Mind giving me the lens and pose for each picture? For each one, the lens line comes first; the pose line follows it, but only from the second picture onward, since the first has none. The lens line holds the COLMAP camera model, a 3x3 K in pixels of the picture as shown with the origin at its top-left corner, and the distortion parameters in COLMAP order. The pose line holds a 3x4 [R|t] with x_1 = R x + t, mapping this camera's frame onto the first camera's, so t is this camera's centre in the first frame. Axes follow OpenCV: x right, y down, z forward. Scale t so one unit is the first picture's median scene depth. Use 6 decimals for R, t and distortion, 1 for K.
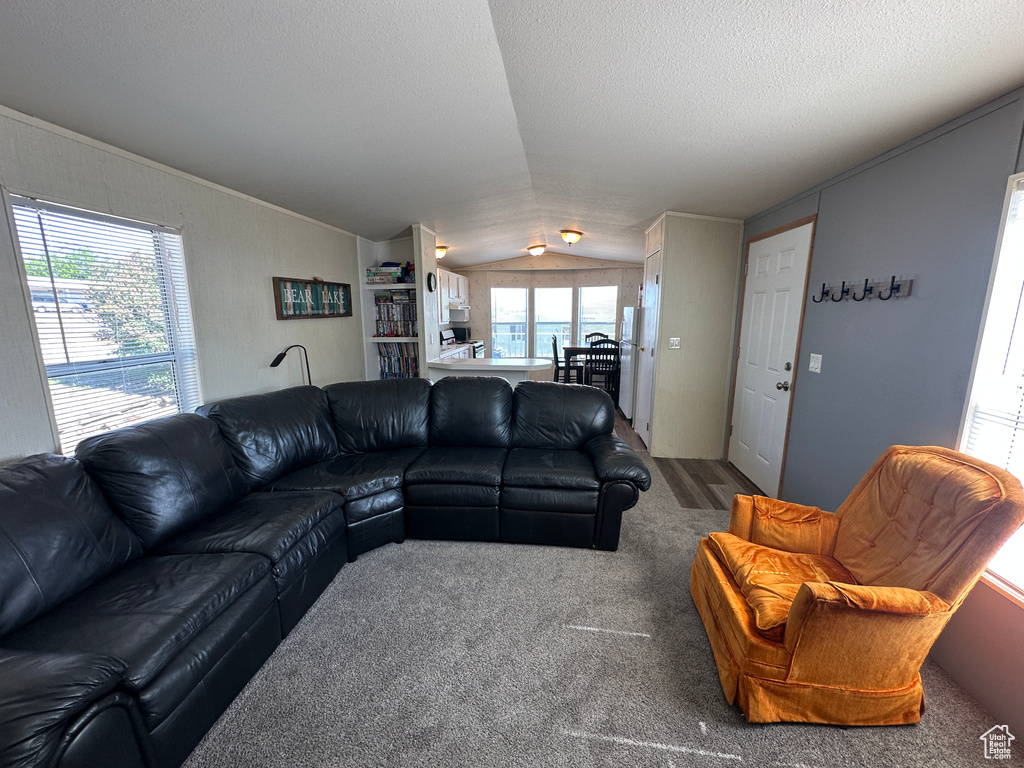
lens RADIAL K [[408.9, 0, 504.9], [0, 408.9, 383.9], [0, 0, 1]] dist [-0.000433, 0.000082]
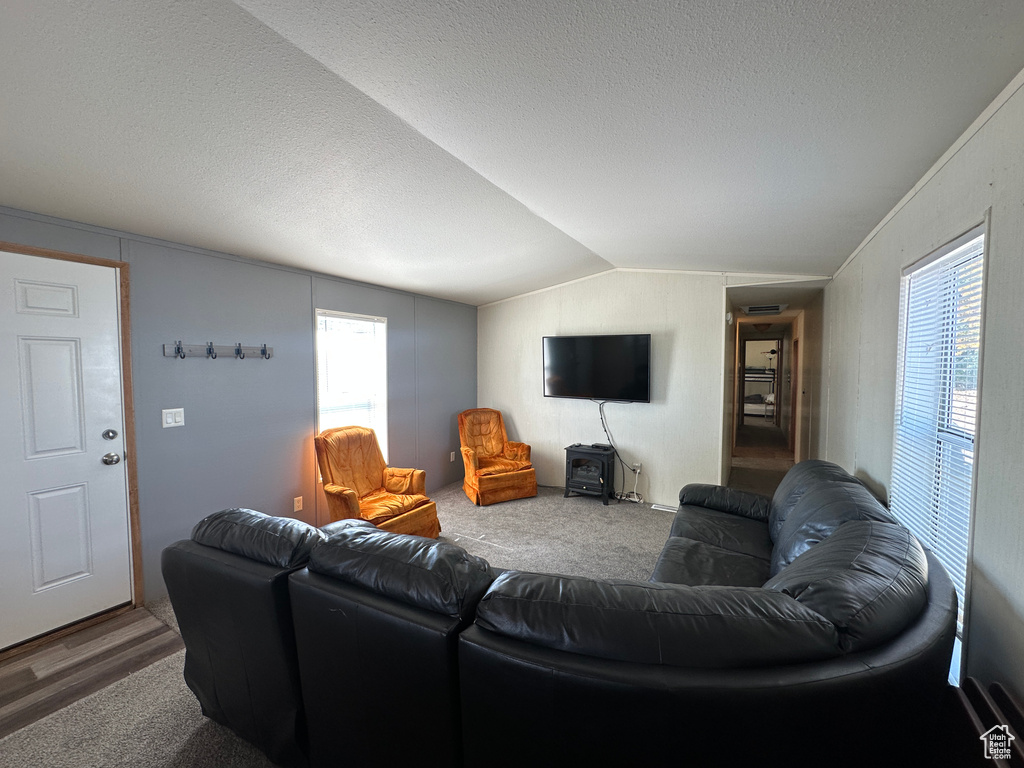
lens RADIAL K [[408.9, 0, 504.9], [0, 408.9, 383.9], [0, 0, 1]] dist [-0.000433, 0.000082]
pose [[-0.927380, -0.009255, 0.374007, -0.227318], [0.075952, 0.974219, 0.212435, -0.170234], [-0.366331, 0.225415, -0.902768, 0.952716]]
